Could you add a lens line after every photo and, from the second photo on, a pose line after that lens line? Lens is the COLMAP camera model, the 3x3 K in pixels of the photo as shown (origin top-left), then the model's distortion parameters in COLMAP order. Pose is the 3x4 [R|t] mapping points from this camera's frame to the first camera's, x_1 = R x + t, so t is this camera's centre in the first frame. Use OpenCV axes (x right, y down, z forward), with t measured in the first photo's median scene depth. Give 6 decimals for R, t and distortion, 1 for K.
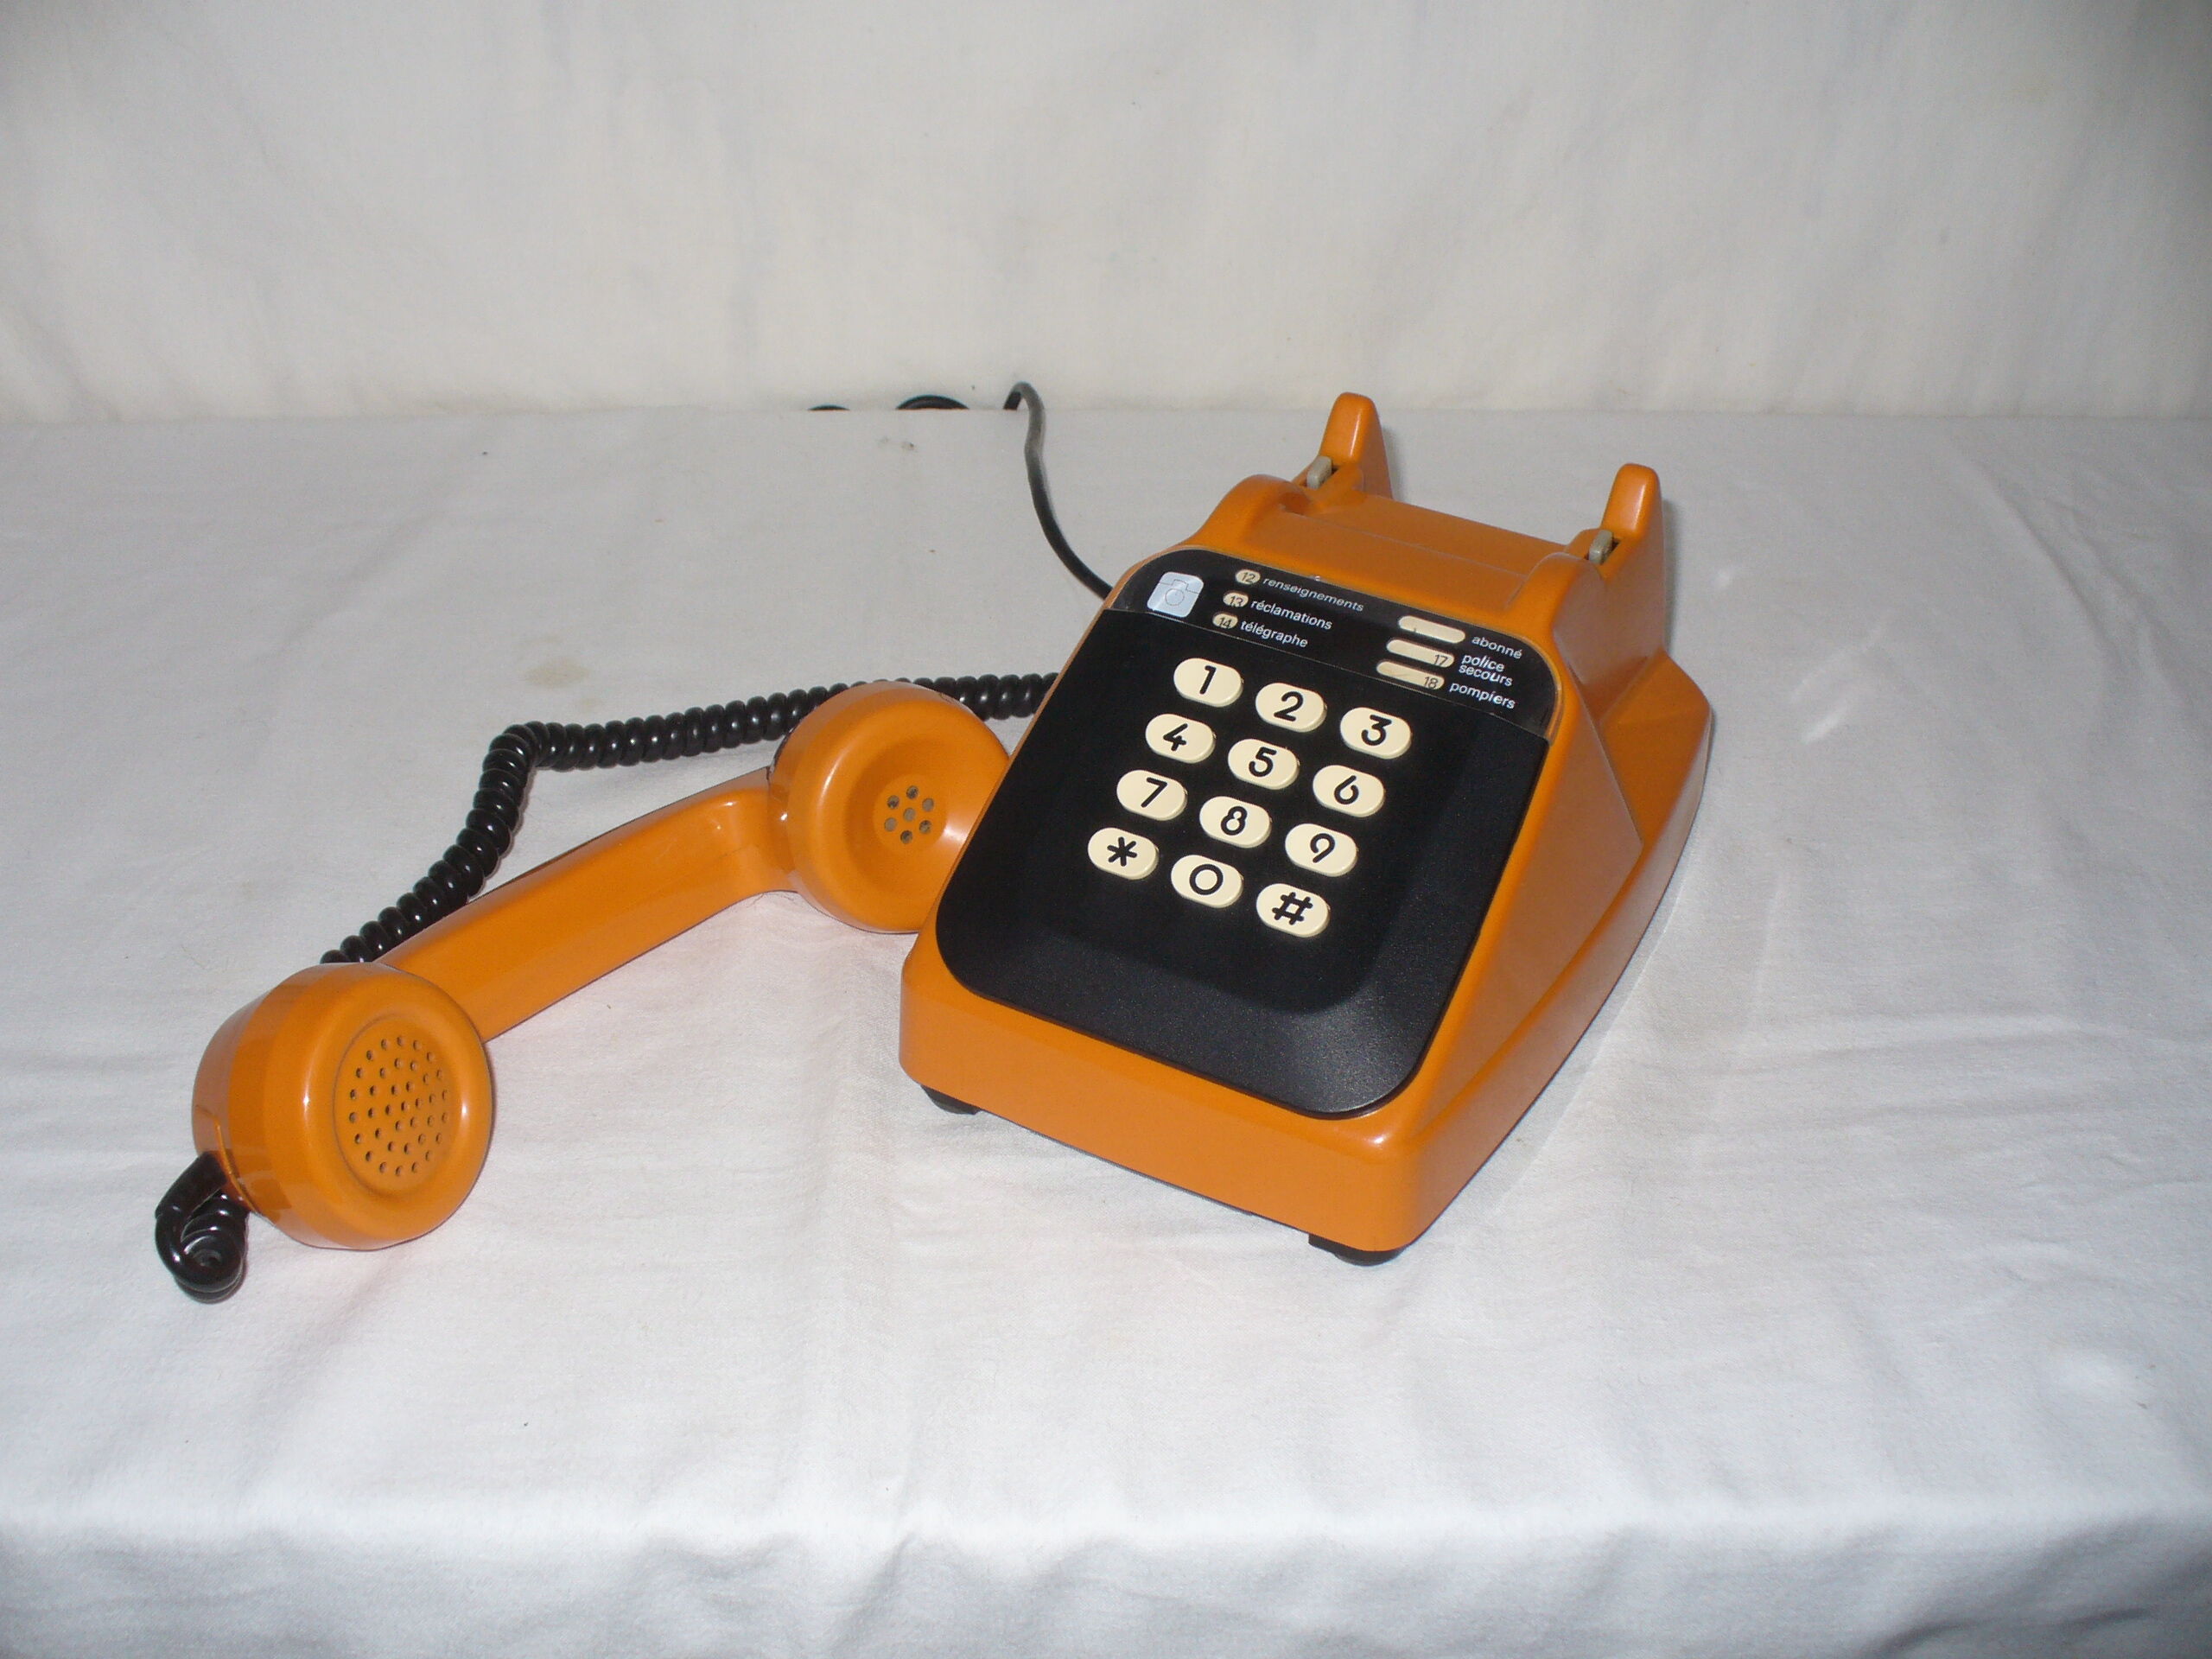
lens RADIAL K [[2528.8, 0, 1106.0], [0, 2528.8, 829.5], [0, 0, 1]] dist [-0.259506, 0.363050]
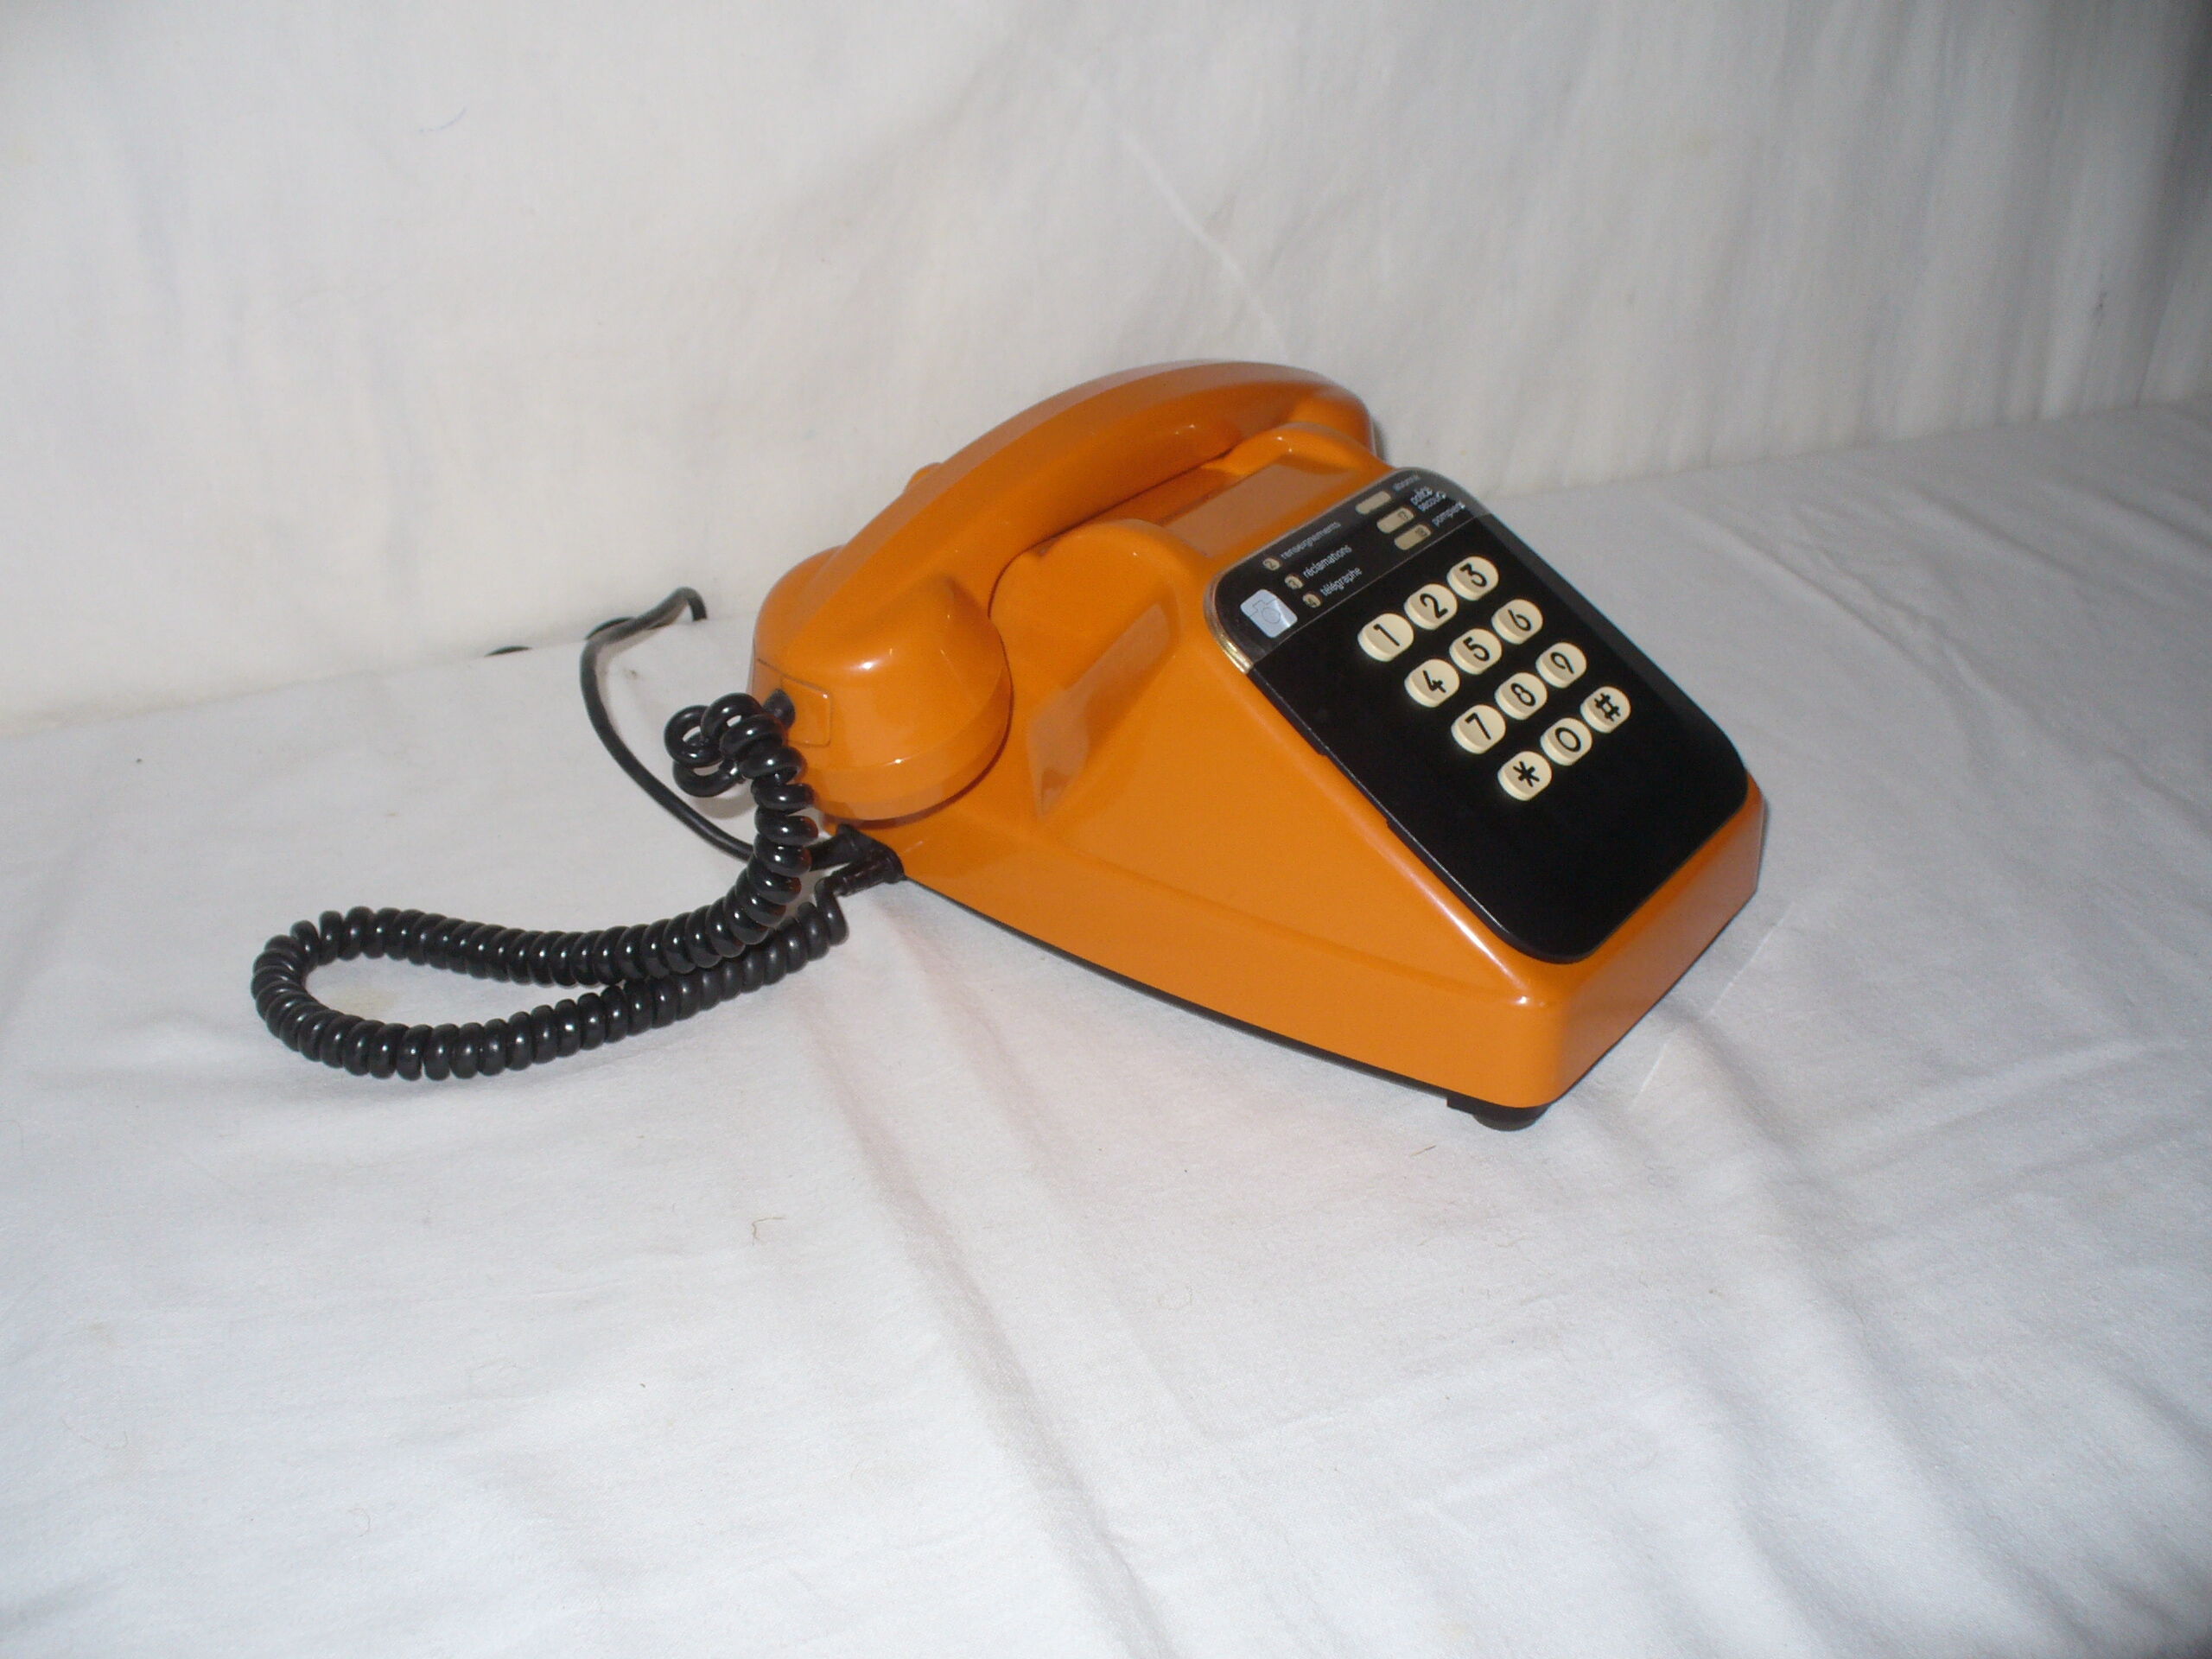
lens RADIAL K [[2528.8, 0, 1106.0], [0, 2528.8, 829.5], [0, 0, 1]] dist [-0.259506, 0.363050]
pose [[0.942487, -0.174474, 0.285093, -0.274109], [0.194091, 0.980091, -0.041841, -0.047111], [-0.272117, 0.094768, 0.957586, 0.181064]]
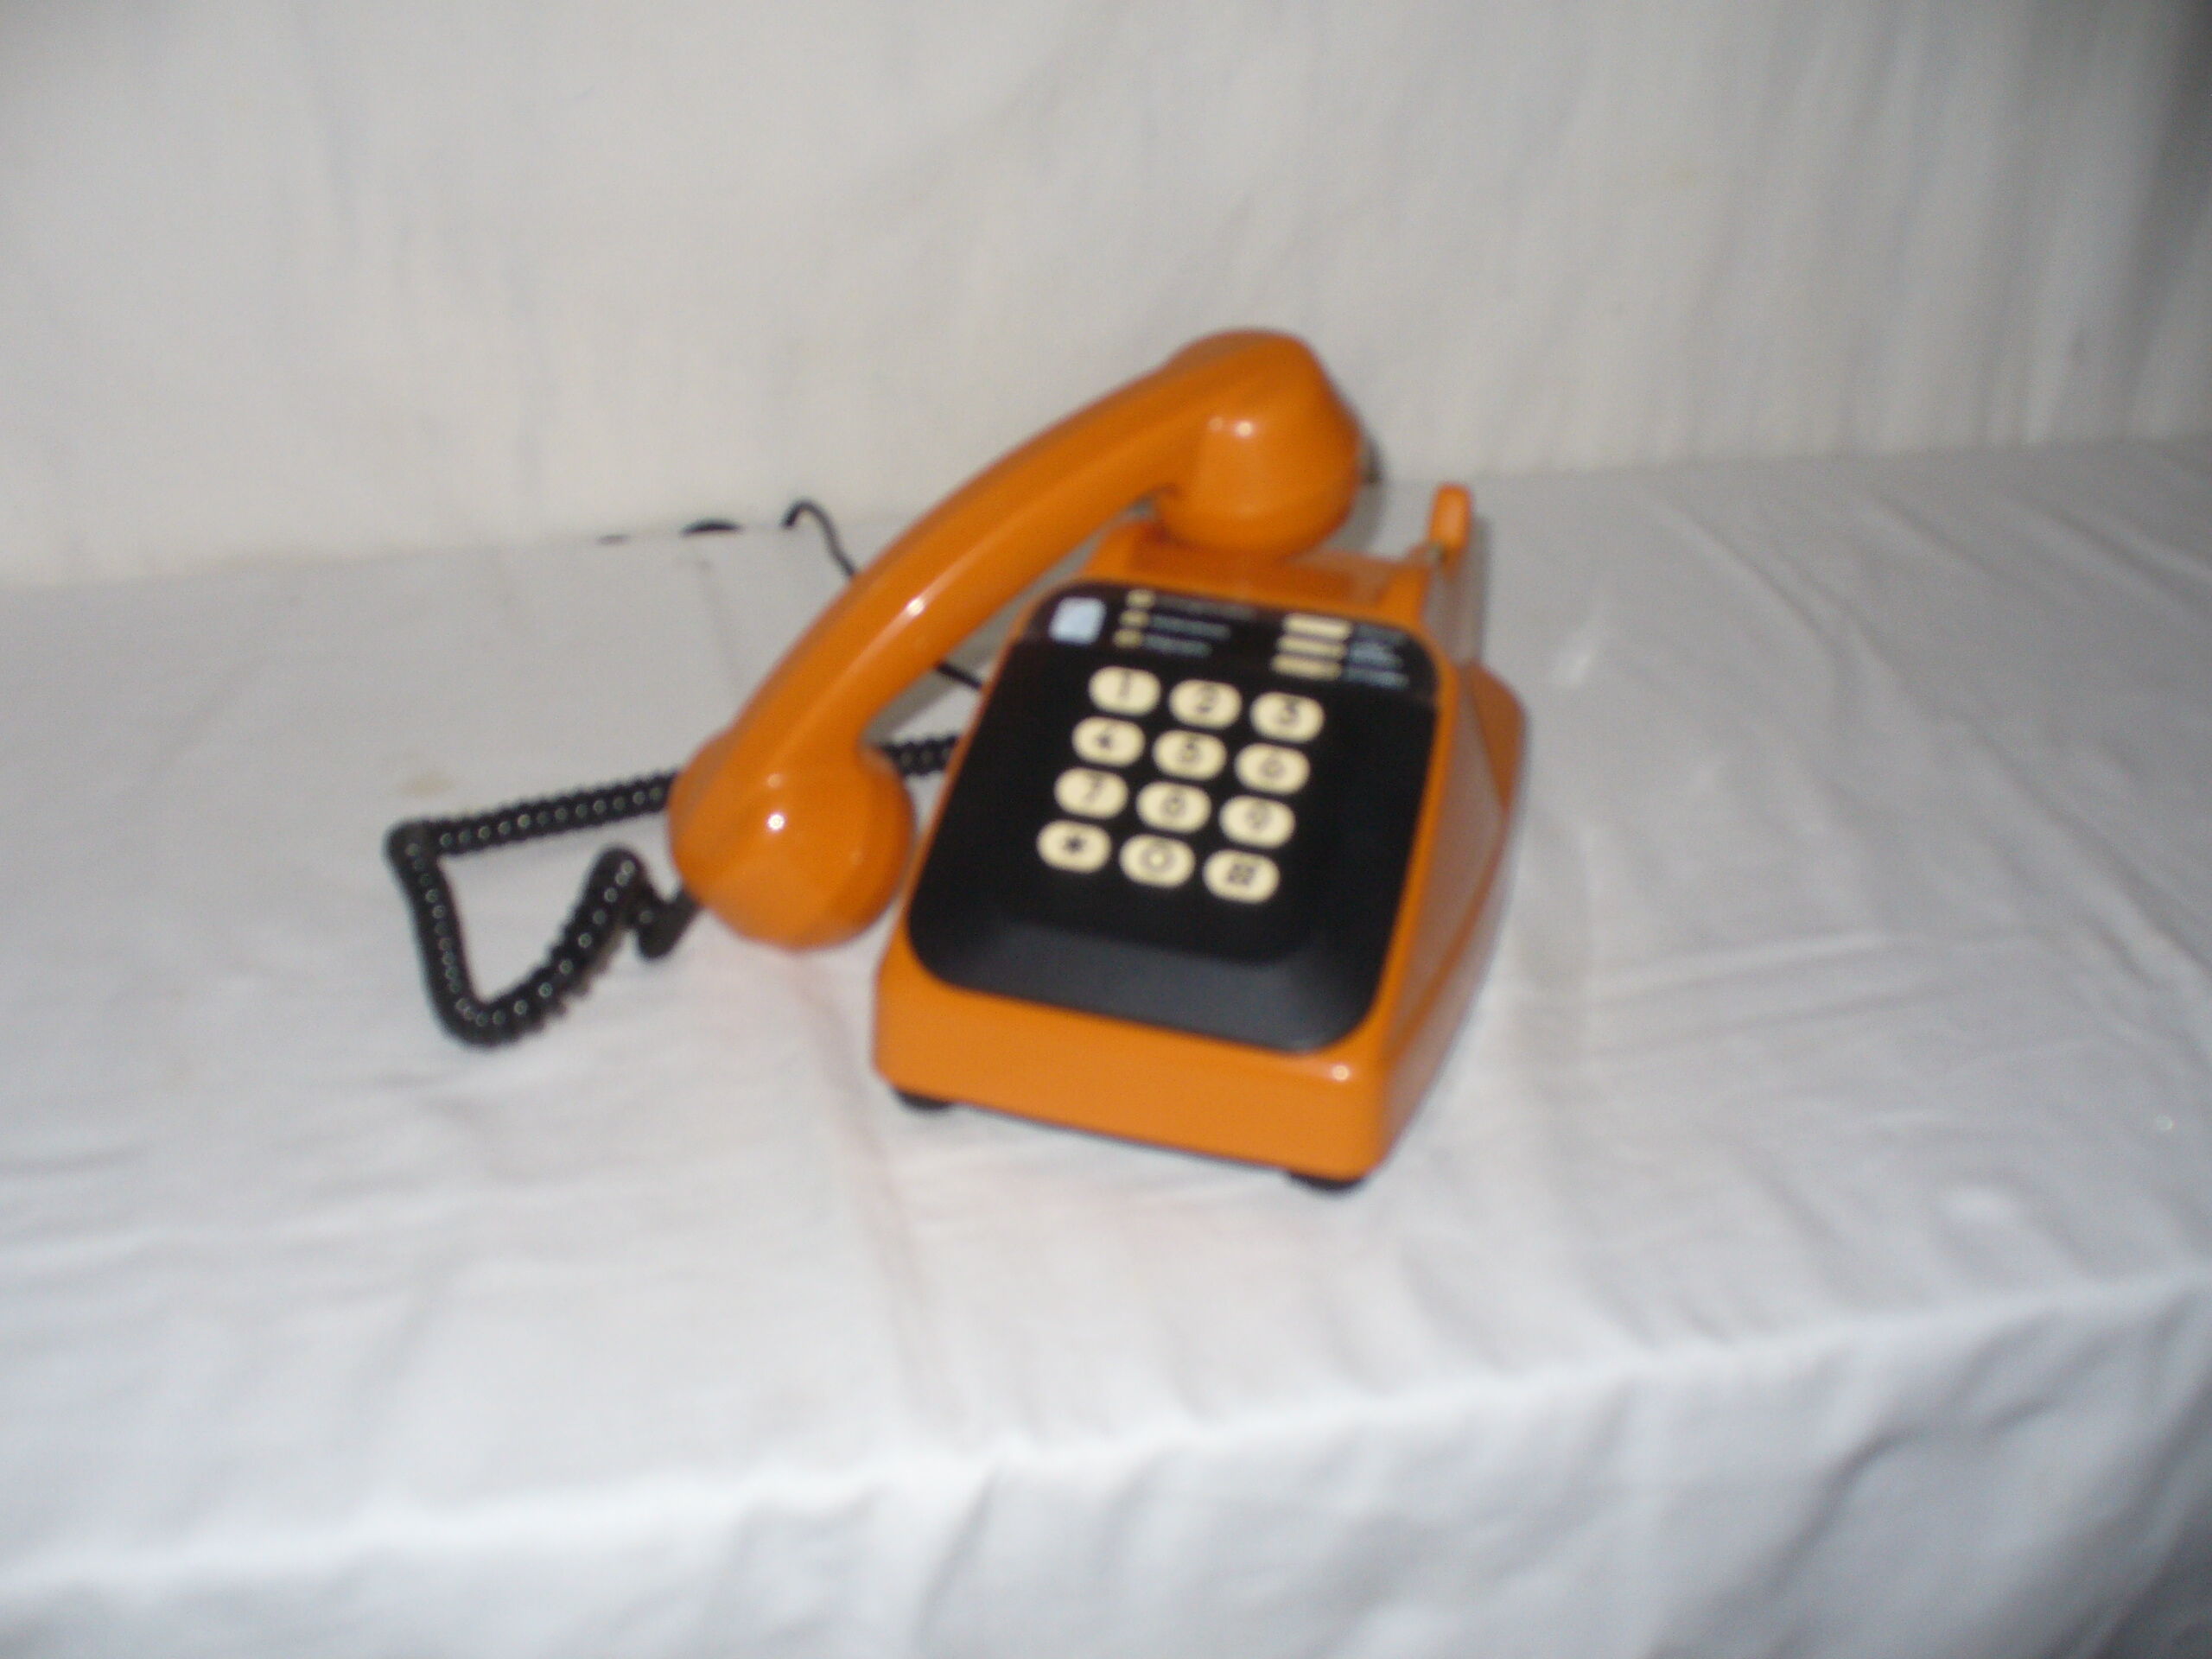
lens RADIAL K [[2528.8, 0, 1106.0], [0, 2528.8, 829.5], [0, 0, 1]] dist [-0.259506, 0.363050]
pose [[0.979413, -0.092487, 0.179431, -0.169911], [0.108101, 0.990975, -0.079269, 0.087464], [-0.170480, 0.097033, 0.980572, -0.069875]]
